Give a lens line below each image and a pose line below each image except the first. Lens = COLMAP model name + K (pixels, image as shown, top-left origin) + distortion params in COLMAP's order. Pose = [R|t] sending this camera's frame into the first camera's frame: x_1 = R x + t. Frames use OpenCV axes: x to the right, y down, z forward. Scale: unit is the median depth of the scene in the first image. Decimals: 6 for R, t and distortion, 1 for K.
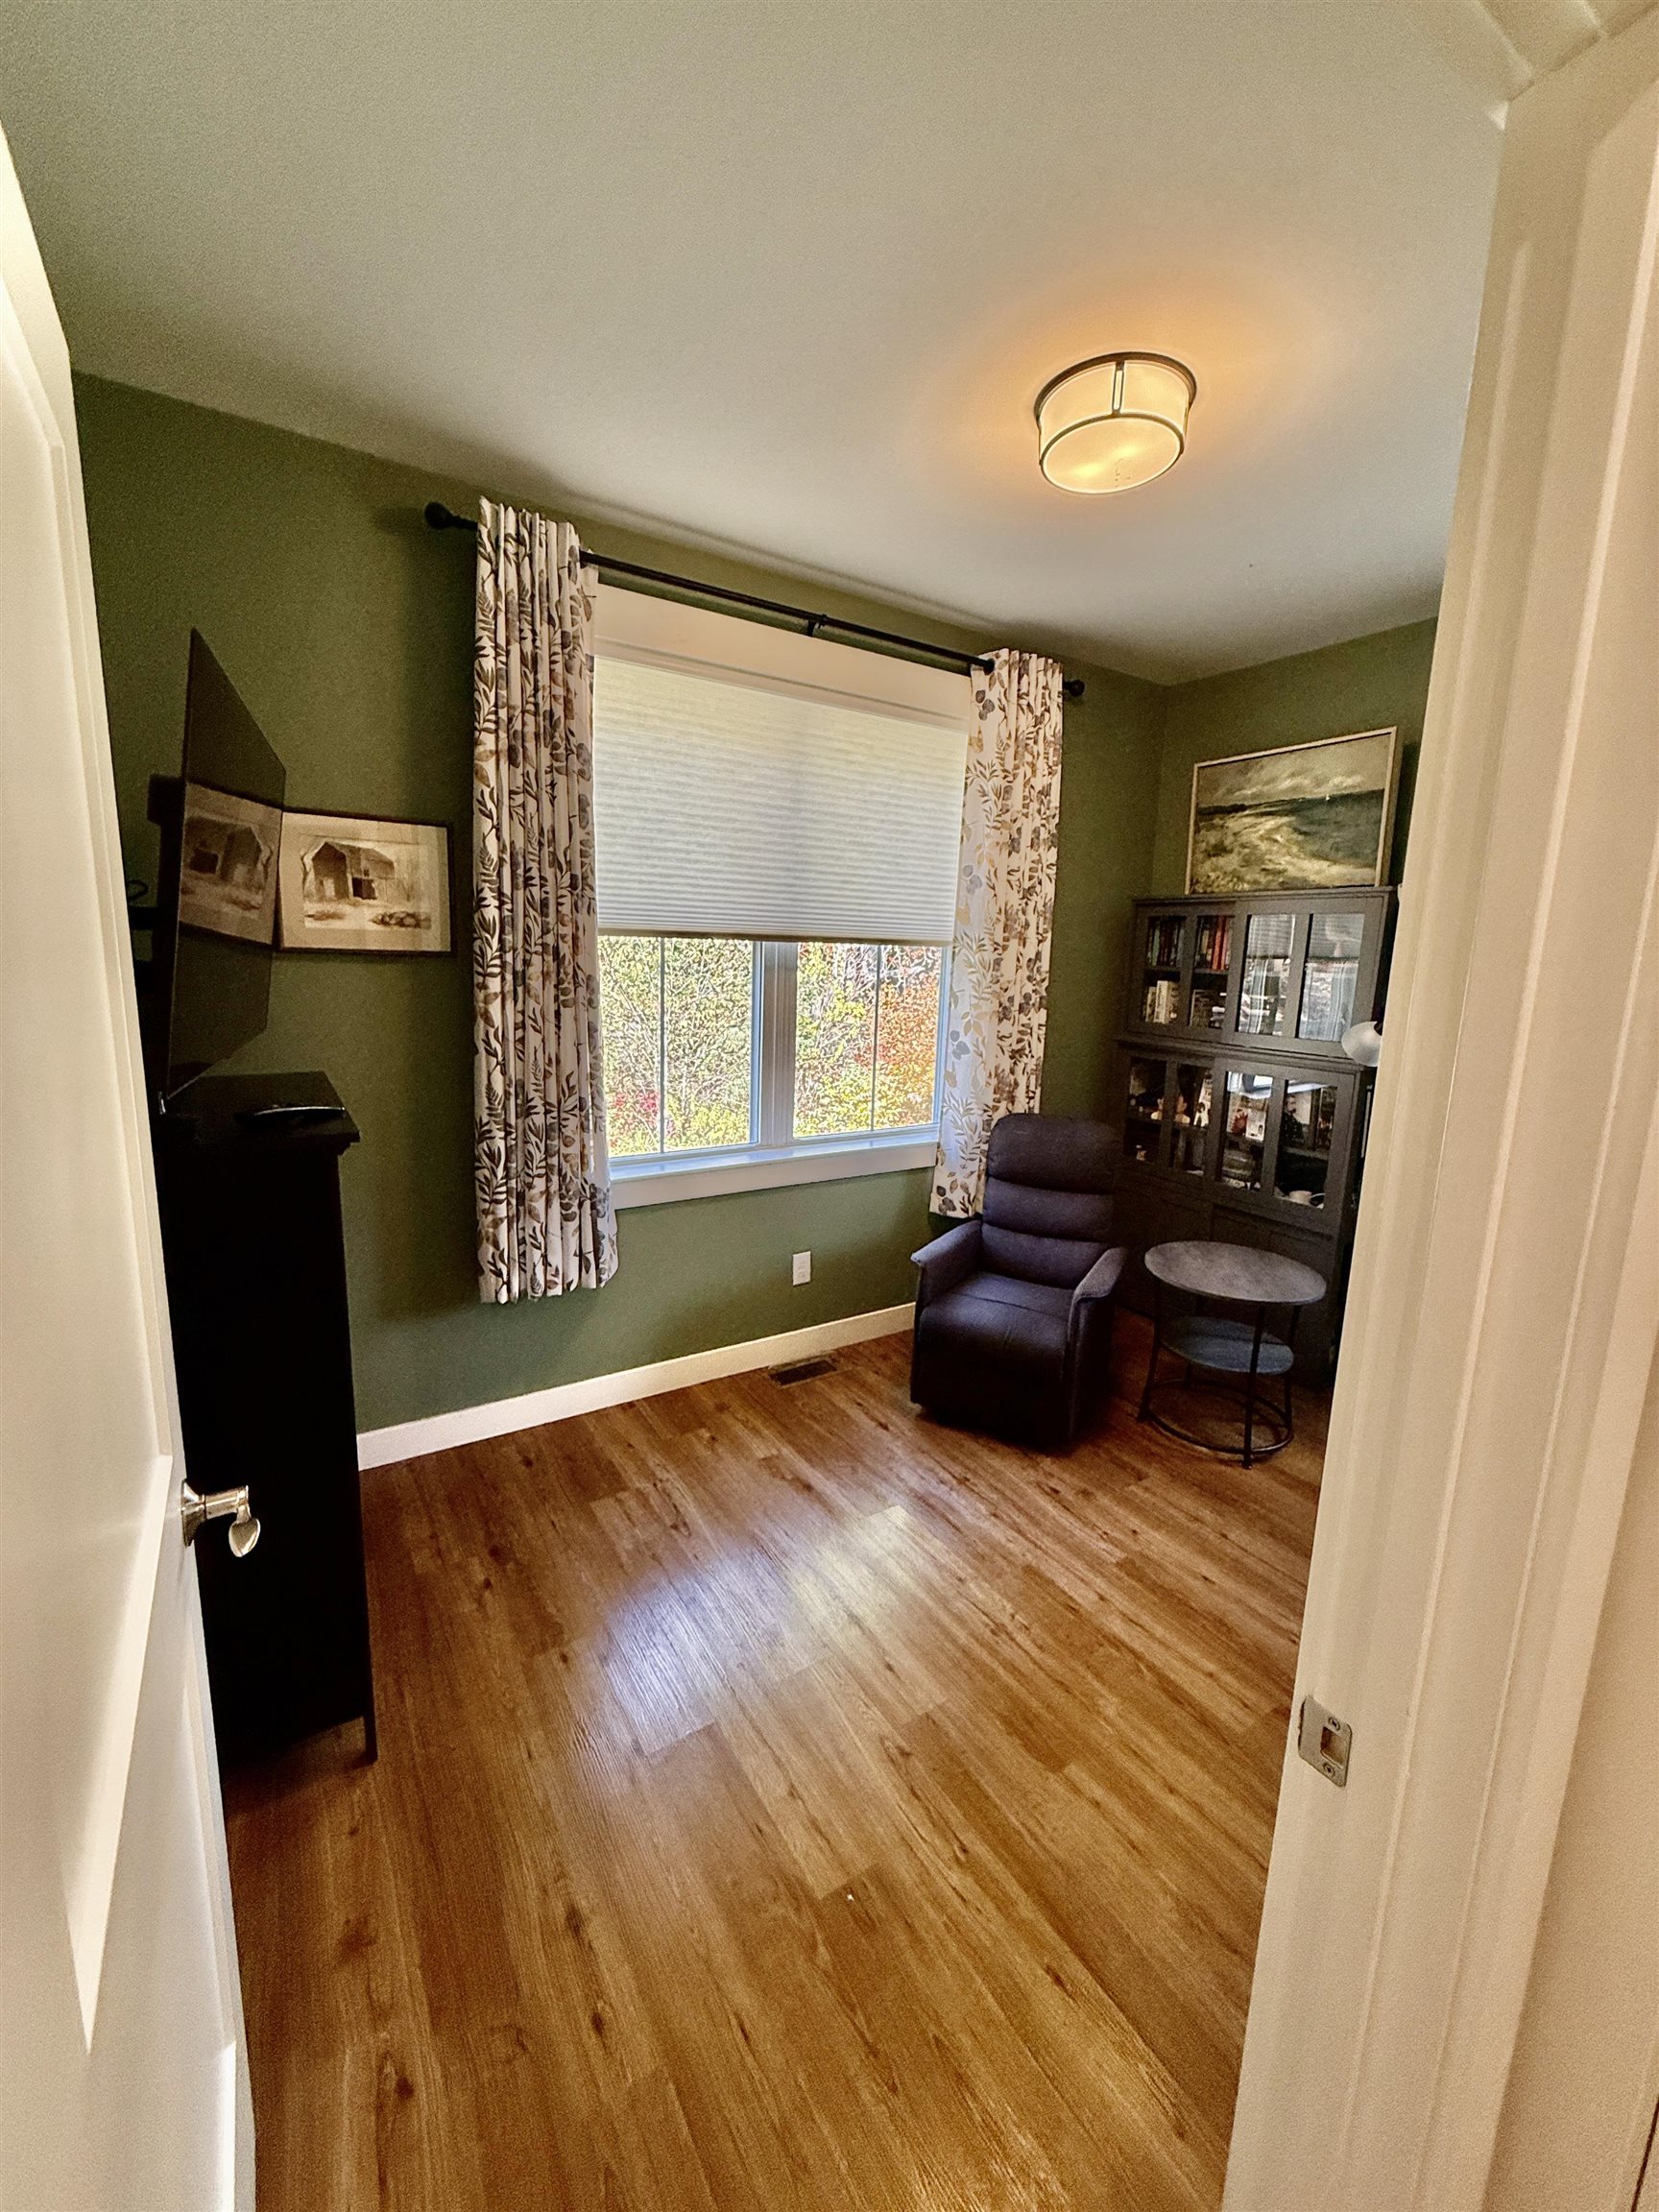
lens RADIAL K [[882.1, 0, 829.5], [0, 882.1, 1106.0], [0, 0, 1]] dist [-0.000094, -0.000285]
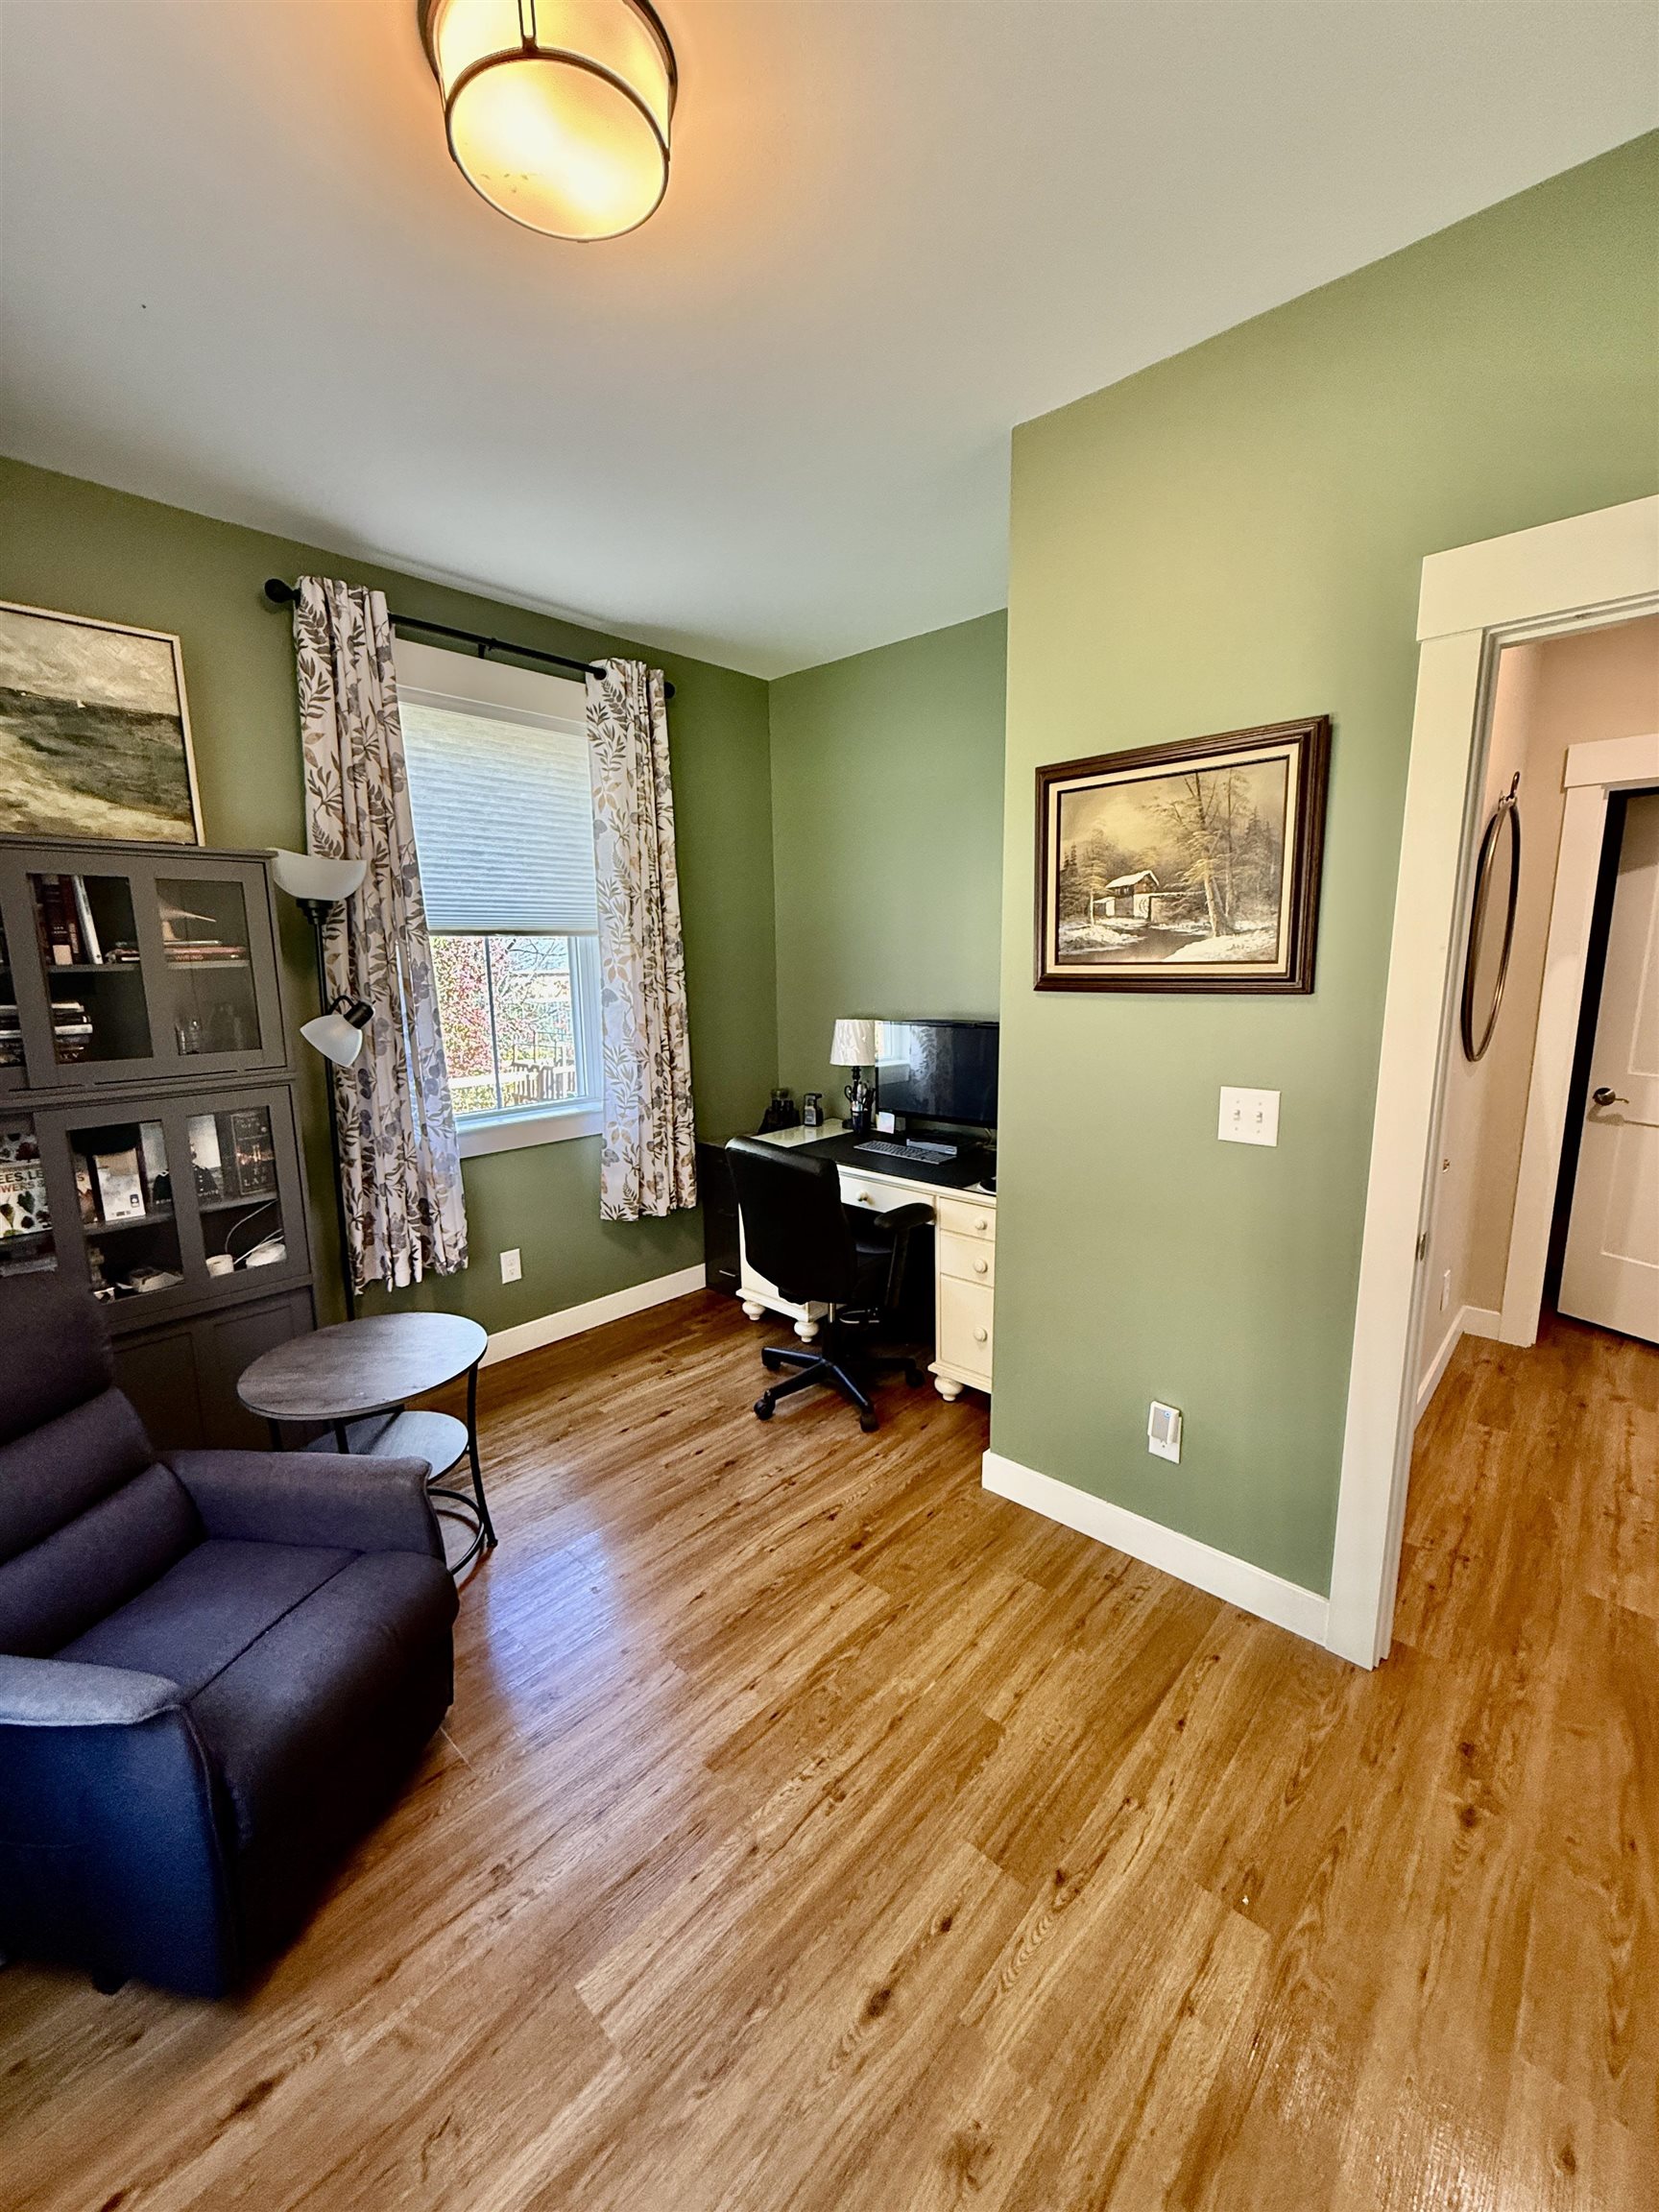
lens RADIAL K [[882.1, 0, 829.5], [0, 882.1, 1106.0], [0, 0, 1]] dist [-0.000094, -0.000285]
pose [[-0.259617, -0.195028, 0.945814, -0.434387], [0.171253, 0.954575, 0.243841, -0.188103], [-0.950406, 0.225279, -0.214425, 1.029655]]
